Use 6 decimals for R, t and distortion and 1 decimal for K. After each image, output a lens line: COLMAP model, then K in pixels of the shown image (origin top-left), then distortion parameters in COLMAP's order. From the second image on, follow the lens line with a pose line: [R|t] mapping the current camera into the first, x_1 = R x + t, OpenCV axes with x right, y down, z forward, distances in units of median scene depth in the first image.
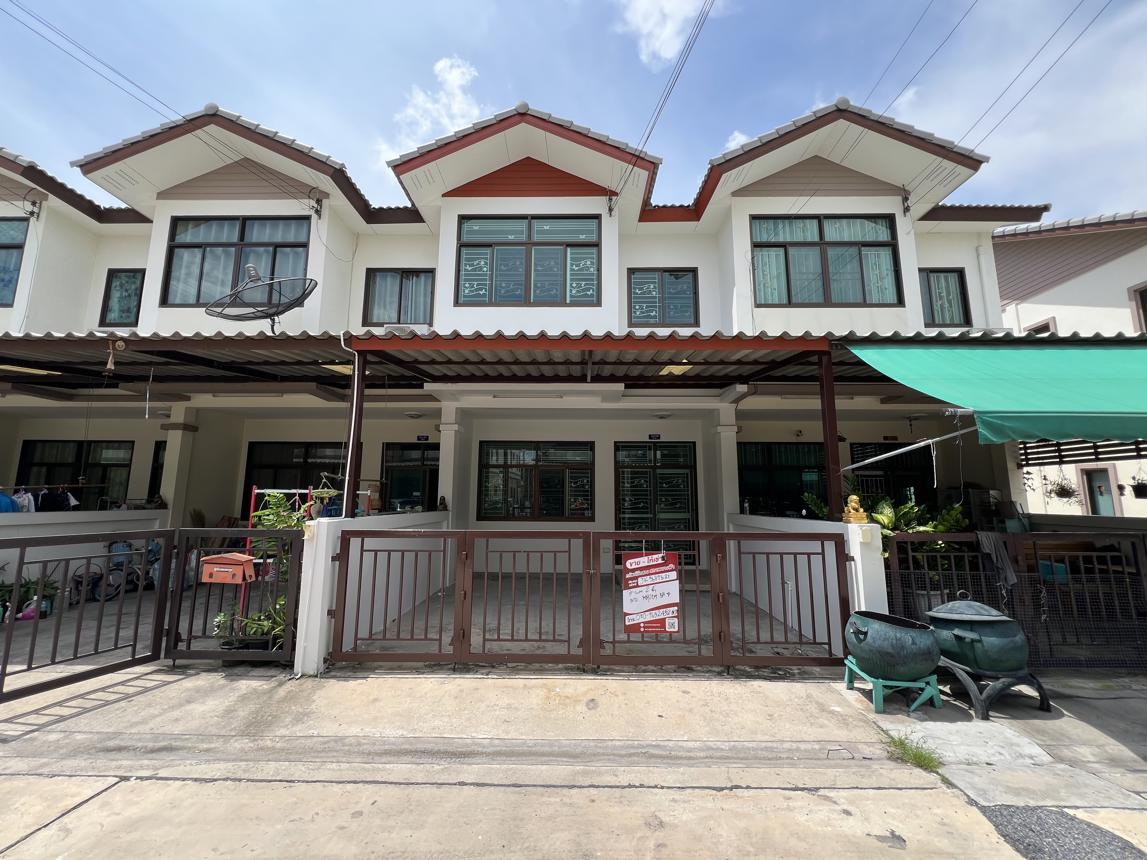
lens RADIAL K [[459.9, 0, 567.5], [0, 459.9, 430.0], [0, 0, 1]] dist [0.001030, 0.000028]
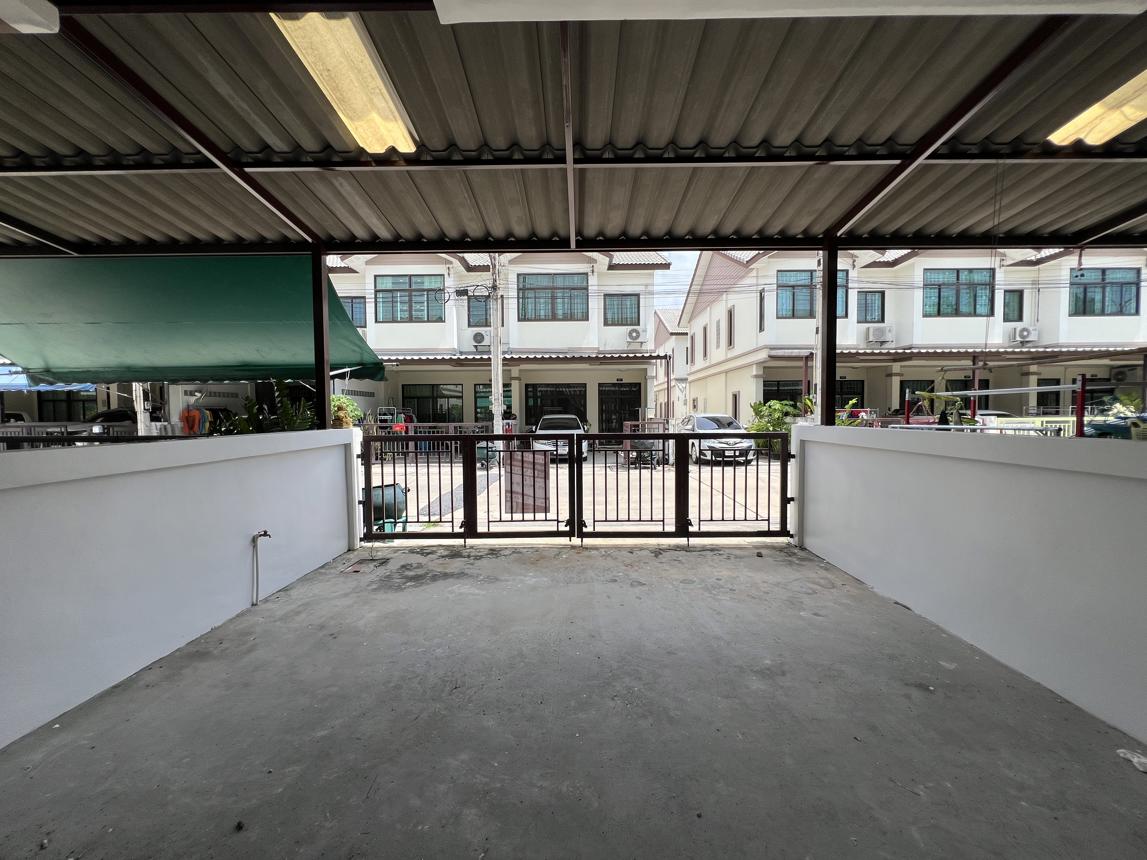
lens RADIAL K [[459.9, 0, 573.2], [0, 459.9, 429.4], [0, 0, 1]] dist [0.001030, 0.000028]
pose [[-0.999847, 0.003457, -0.017166, 0.041571], [0.005320, 0.993951, -0.109694, 0.185931], [0.016683, -0.109768, -0.993817, 1.193767]]
